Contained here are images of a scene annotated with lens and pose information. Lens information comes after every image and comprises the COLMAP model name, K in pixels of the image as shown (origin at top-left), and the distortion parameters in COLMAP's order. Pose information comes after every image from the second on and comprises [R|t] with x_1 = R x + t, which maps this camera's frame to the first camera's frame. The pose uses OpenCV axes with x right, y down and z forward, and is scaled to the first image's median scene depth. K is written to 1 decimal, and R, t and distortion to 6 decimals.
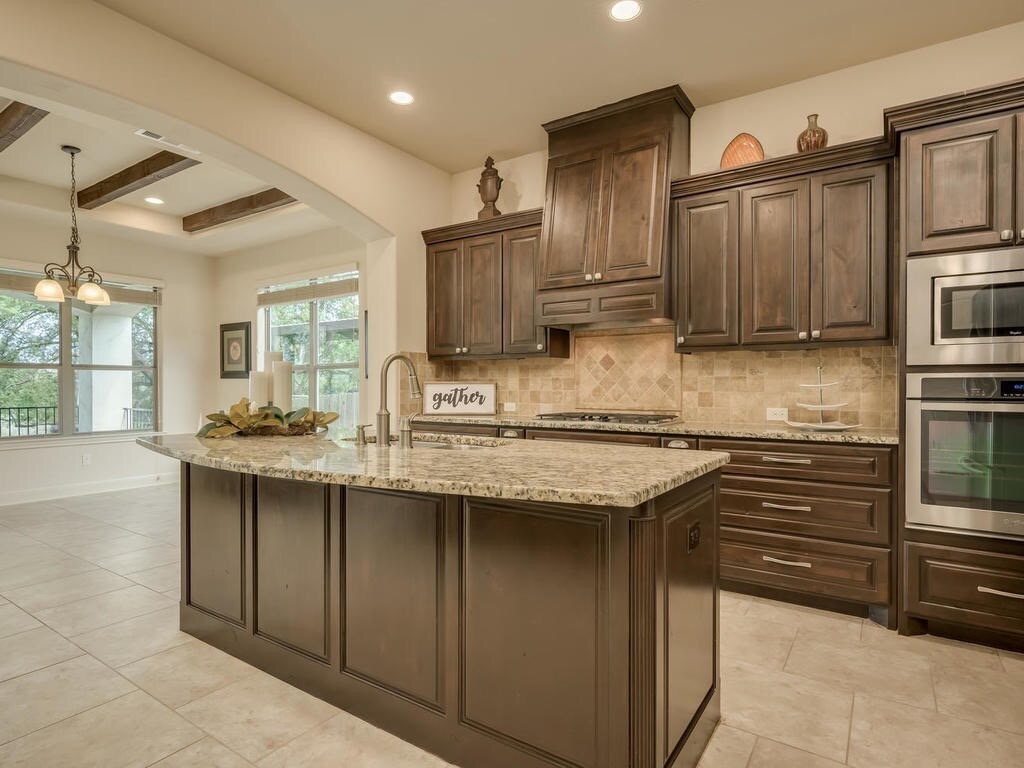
lens RADIAL K [[557.8, 0, 514.7], [0, 557.8, 387.8], [0, 0, 1]] dist [0.001055, 0.000096]
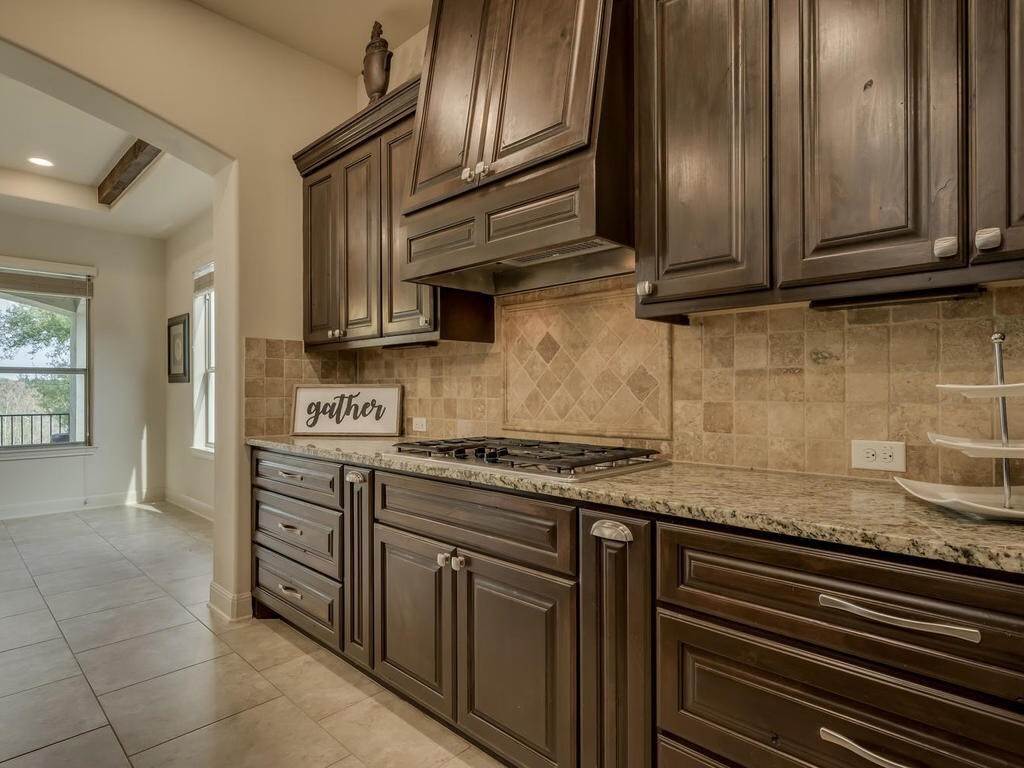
lens RADIAL K [[557.8, 0, 514.7], [0, 557.8, 387.8], [0, 0, 1]] dist [0.001055, 0.000096]
pose [[0.984987, -0.002930, -0.172604, 0.214467], [0.001127, 0.999944, -0.010544, 0.000312], [0.172625, 0.010191, 0.984935, 0.421197]]
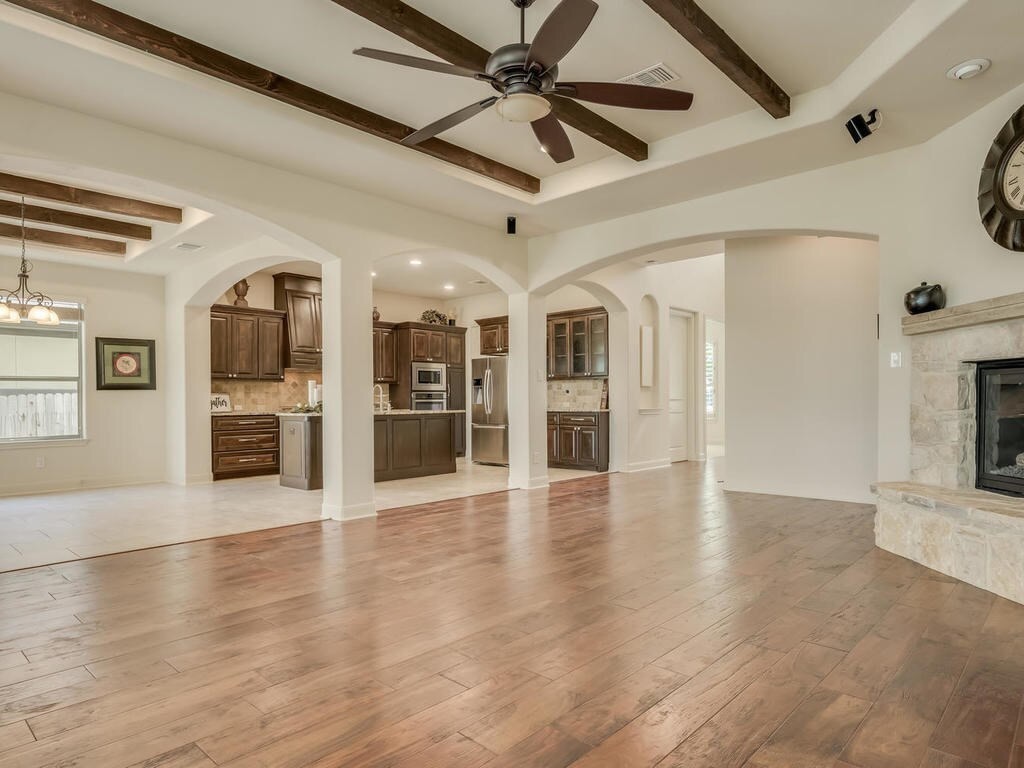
lens RADIAL K [[616.5, 0, 541.1], [0, 616.5, 404.5], [0, 0, 1]] dist [0.003115, -0.000199]
pose [[0.132724, -0.007349, 0.991126, -1.944453], [0.012308, 0.999908, 0.005766, 0.026101], [-0.991077, 0.011434, 0.132802, -0.245690]]
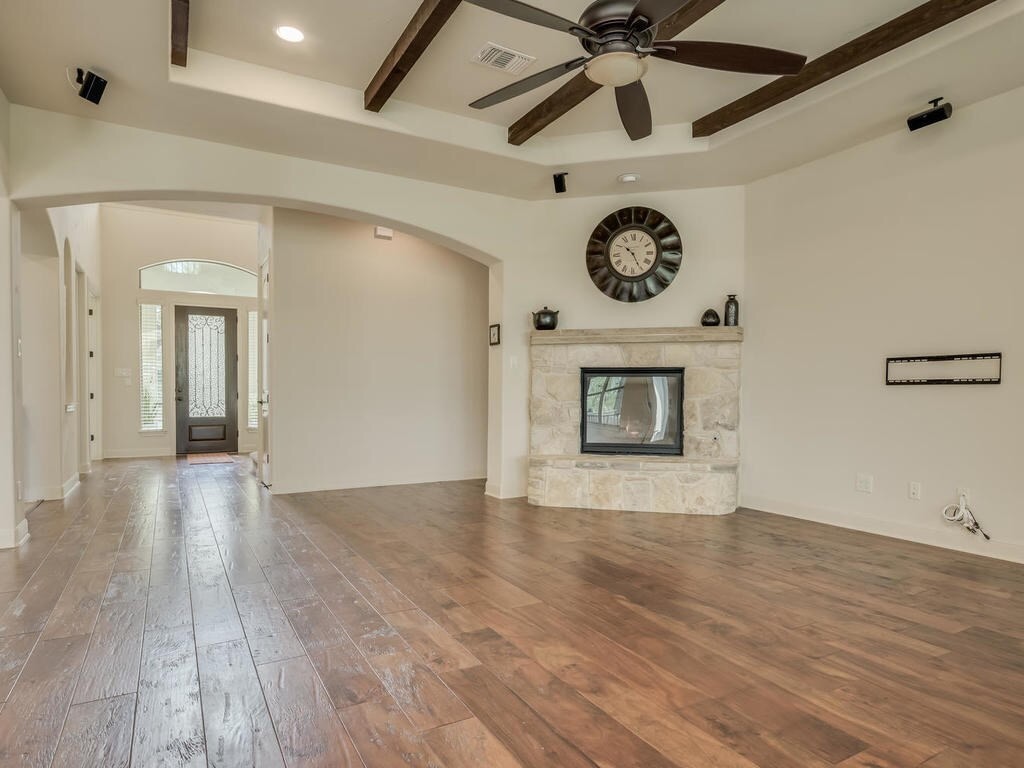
lens RADIAL K [[616.5, 0, 541.1], [0, 616.5, 404.5], [0, 0, 1]] dist [0.003115, -0.000199]
pose [[-0.906600, -0.010594, 0.421857, -1.432828], [0.000258, 0.999671, 0.025657, 0.021737], [-0.421990, 0.023369, -0.906299, 0.512177]]
